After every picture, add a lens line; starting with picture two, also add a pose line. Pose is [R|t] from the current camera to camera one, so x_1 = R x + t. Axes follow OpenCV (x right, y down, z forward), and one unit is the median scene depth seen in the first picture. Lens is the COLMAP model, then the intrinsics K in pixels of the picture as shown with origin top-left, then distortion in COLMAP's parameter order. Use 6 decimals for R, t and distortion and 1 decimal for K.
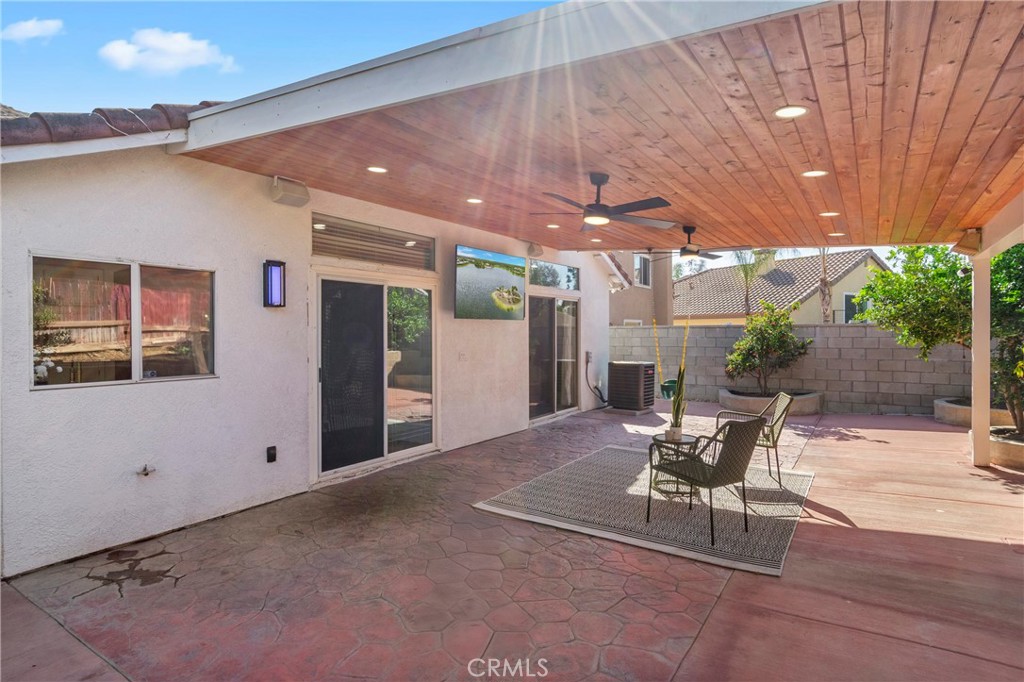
lens RADIAL K [[545.3, 0, 515.9], [0, 545.3, 337.8], [0, 0, 1]] dist [0.001671, -0.001568]
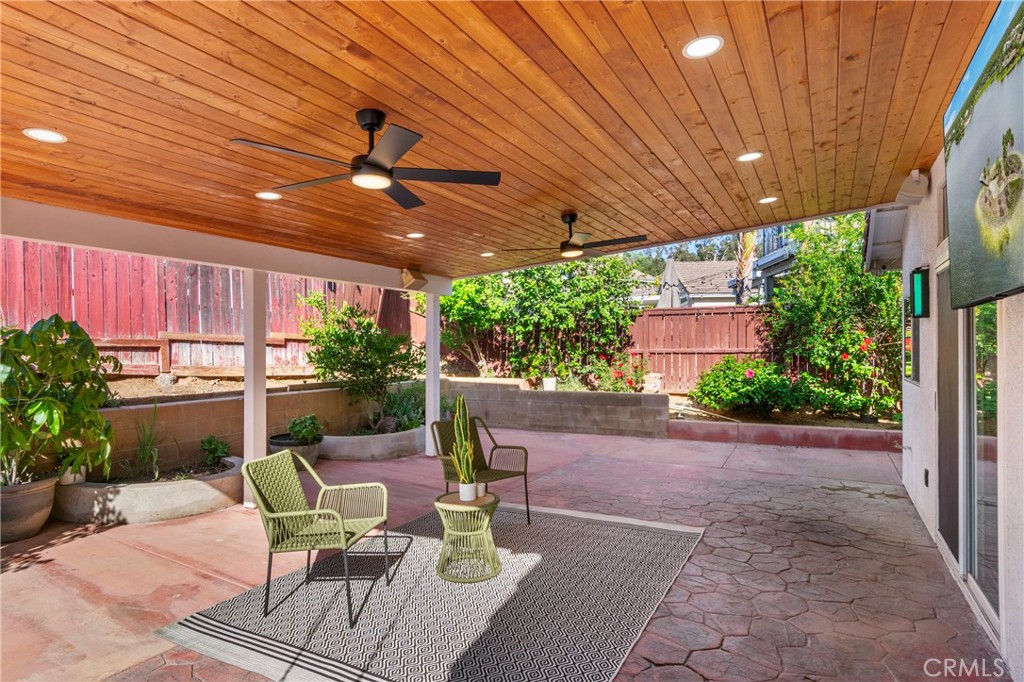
lens RADIAL K [[545.3, 0, 517.8], [0, 545.3, 341.5], [0, 0, 1]] dist [0.001671, -0.001568]
pose [[-0.998473, 0.007972, -0.054657, 0.203202], [0.008299, 0.999949, -0.005748, -0.010859], [0.054609, -0.006192, -0.998489, 1.291992]]
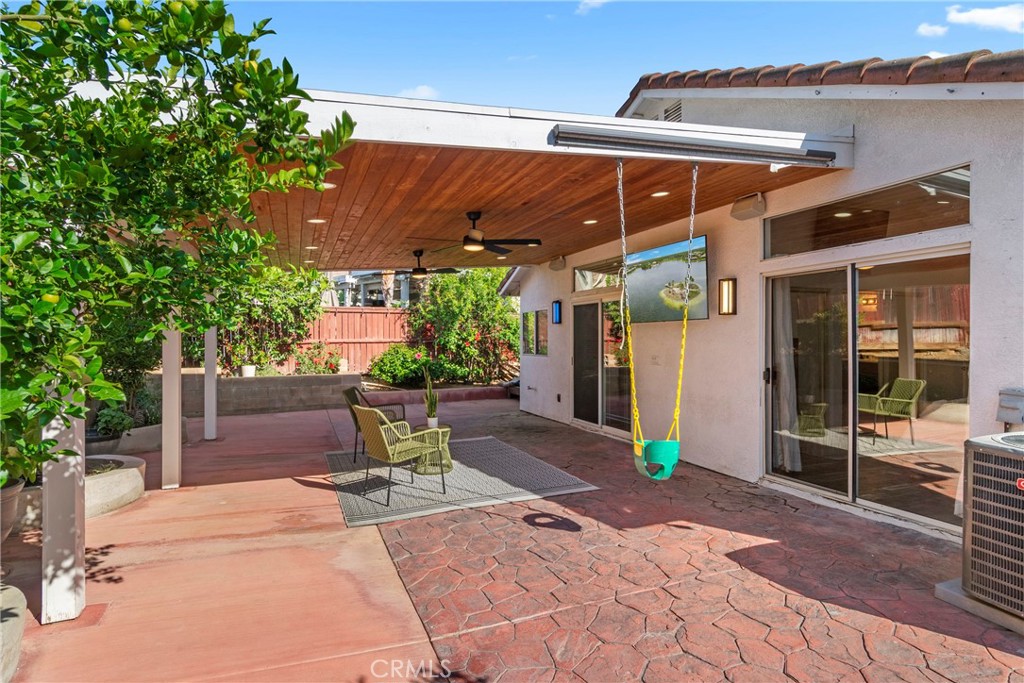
lens RADIAL K [[545.3, 0, 512.0], [0, 545.3, 339.1], [0, 0, 1]] dist [0.001671, -0.001568]
pose [[-0.571379, 0.005767, -0.820666, 0.875217], [-0.001099, 0.999969, 0.007792, -0.010679], [0.820686, 0.005353, -0.571355, 1.364916]]
